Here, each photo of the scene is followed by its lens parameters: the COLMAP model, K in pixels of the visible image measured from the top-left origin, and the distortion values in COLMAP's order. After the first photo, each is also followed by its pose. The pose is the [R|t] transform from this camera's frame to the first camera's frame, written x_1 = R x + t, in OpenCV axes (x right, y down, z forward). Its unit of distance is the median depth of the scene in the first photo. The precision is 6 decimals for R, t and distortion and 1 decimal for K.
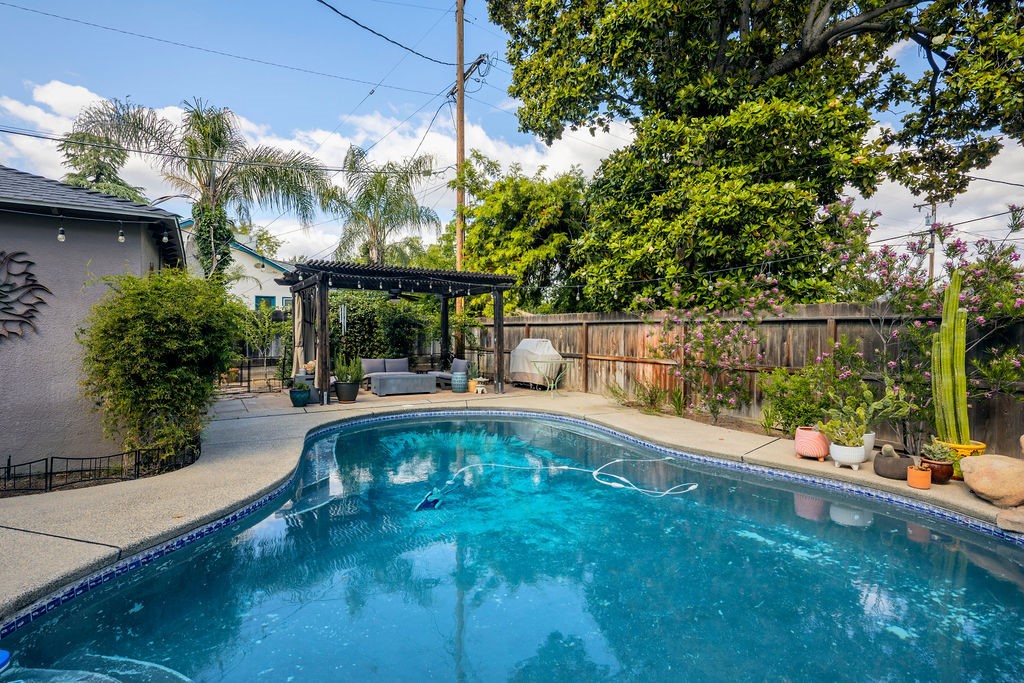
lens RADIAL K [[493.9, 0, 509.4], [0, 493.9, 337.5], [0, 0, 1]] dist [0.002086, -0.001886]
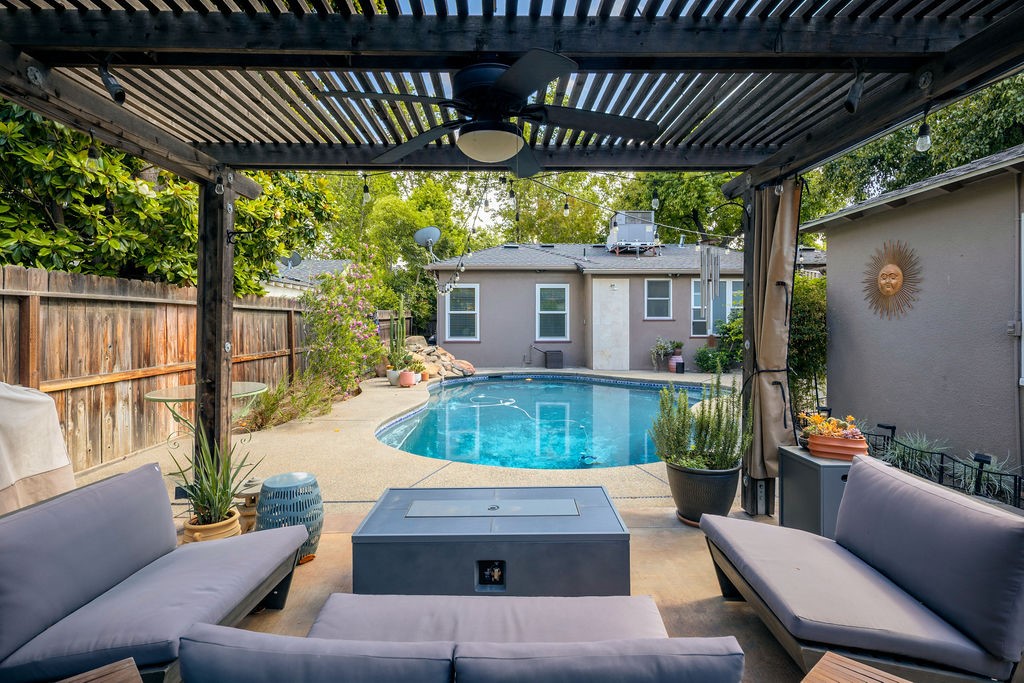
lens RADIAL K [[493.5, 0, 508.8], [0, 493.5, 319.5], [0, 0, 1]] dist [0.000655, -0.000500]
pose [[-0.857276, 0.001033, 0.514857, -0.380771], [0.007199, 0.999924, 0.009980, -0.016276], [-0.514807, 0.012262, -0.857218, 1.331871]]
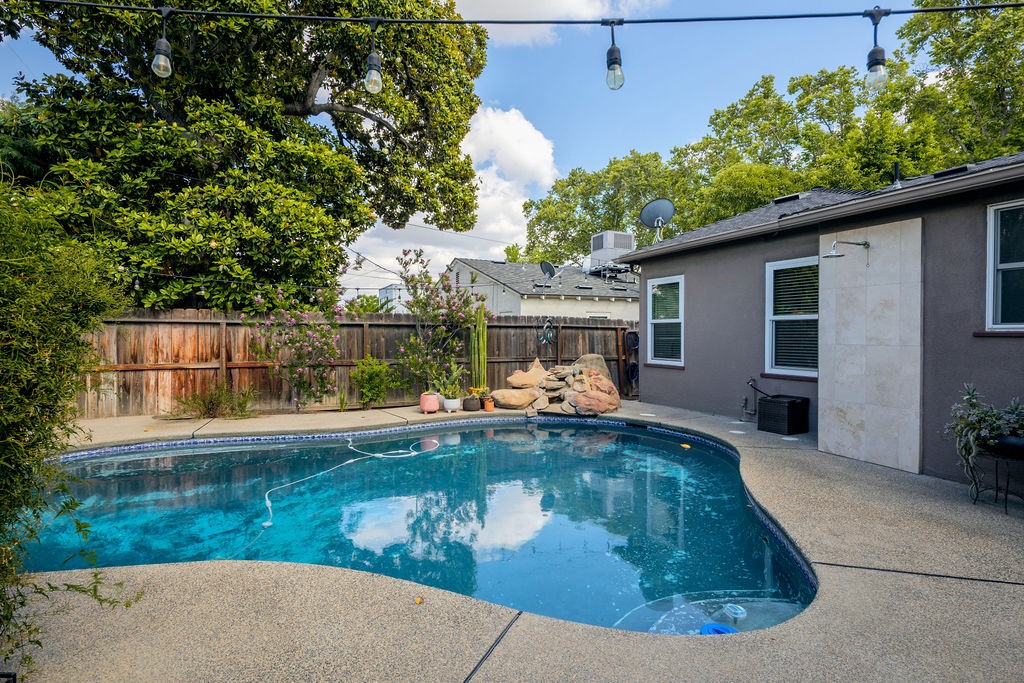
lens RADIAL K [[493.9, 0, 509.4], [0, 493.9, 337.5], [0, 0, 1]] dist [0.002086, -0.001886]
pose [[0.135295, -0.010082, 0.990754, -0.502999], [0.012705, 0.999884, 0.008440, -0.003694], [-0.990724, 0.011446, 0.135407, 0.293493]]
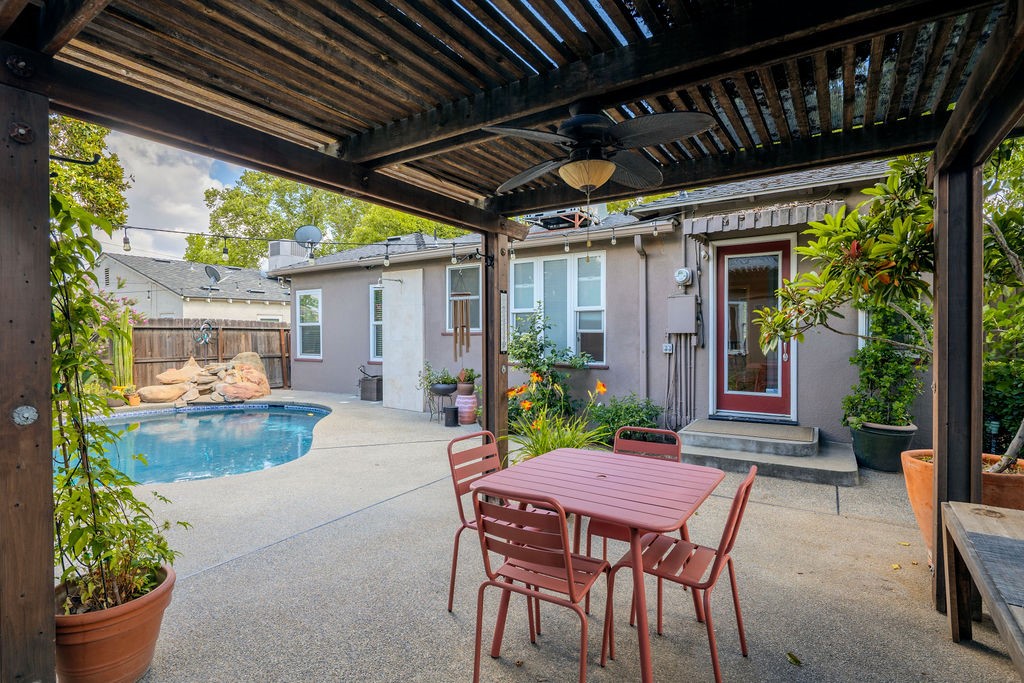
lens RADIAL K [[493.9, 0, 509.4], [0, 493.9, 337.5], [0, 0, 1]] dist [0.002086, -0.001886]
pose [[-0.414499, -0.008816, 0.910007, -0.830894], [0.017561, 0.999689, 0.017684, -0.003921], [-0.909880, 0.023311, -0.414216, 0.176879]]
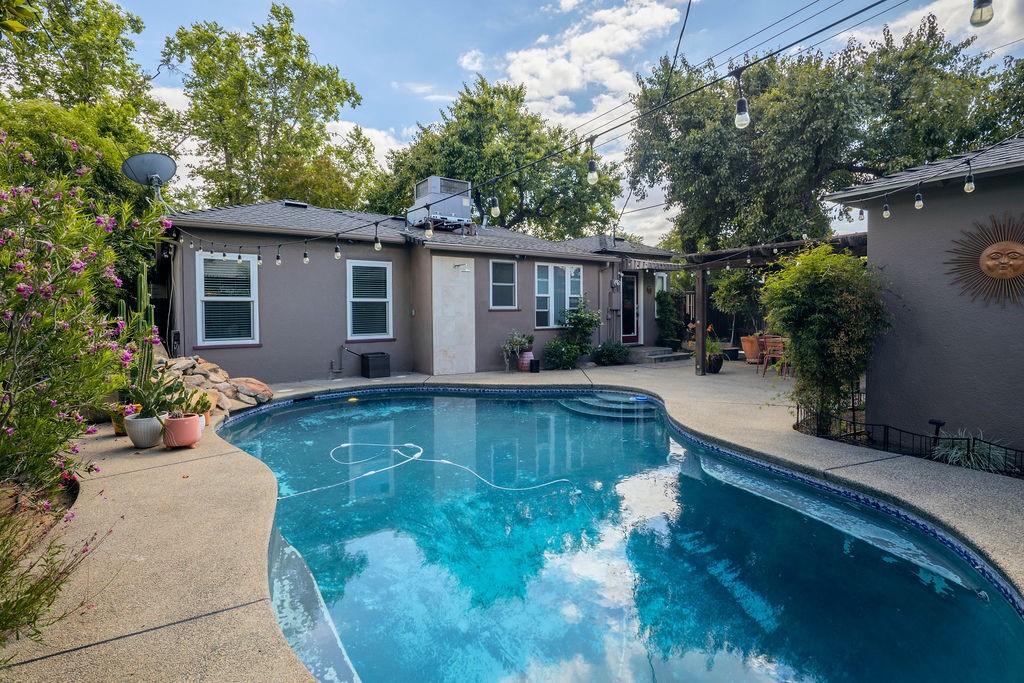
lens RADIAL K [[493.5, 0, 508.8], [0, 493.5, 319.5], [0, 0, 1]] dist [0.000655, -0.000500]
pose [[-0.999191, 0.005870, -0.039794, 0.017372], [0.004496, 0.999394, 0.034523, -0.015279], [0.039973, 0.034316, -0.998611, 1.076824]]
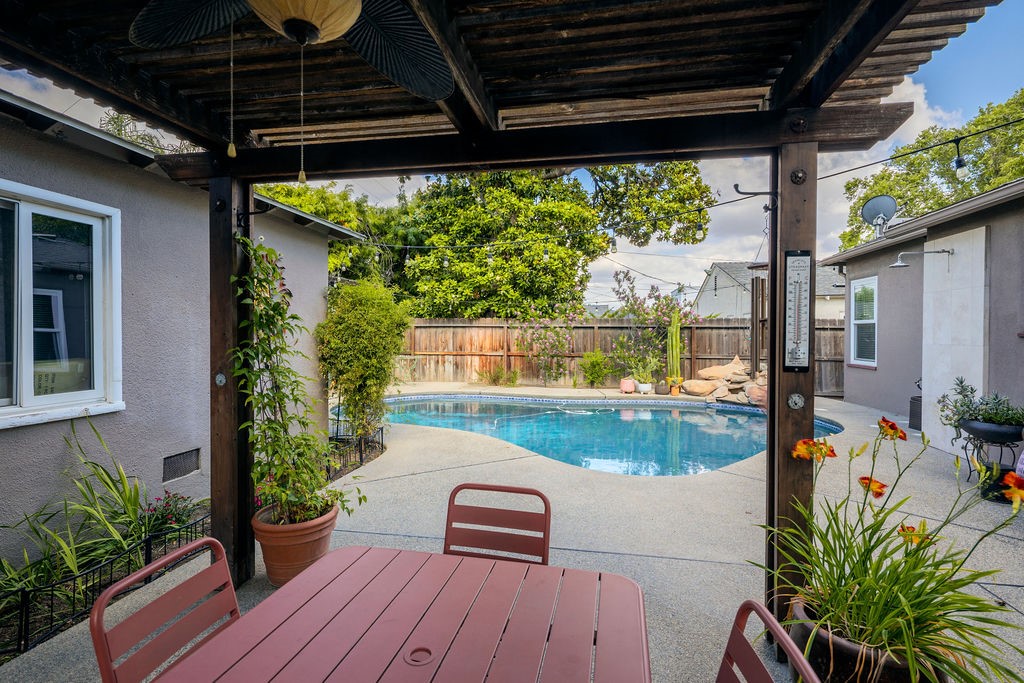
lens RADIAL K [[493.9, 0, 509.4], [0, 493.9, 337.5], [0, 0, 1]] dist [0.002086, -0.001886]
pose [[0.687684, -0.006295, 0.725983, -0.696141], [0.008521, 0.999964, 0.000599, 0.000747], [-0.725960, 0.005774, 0.687713, -0.046350]]
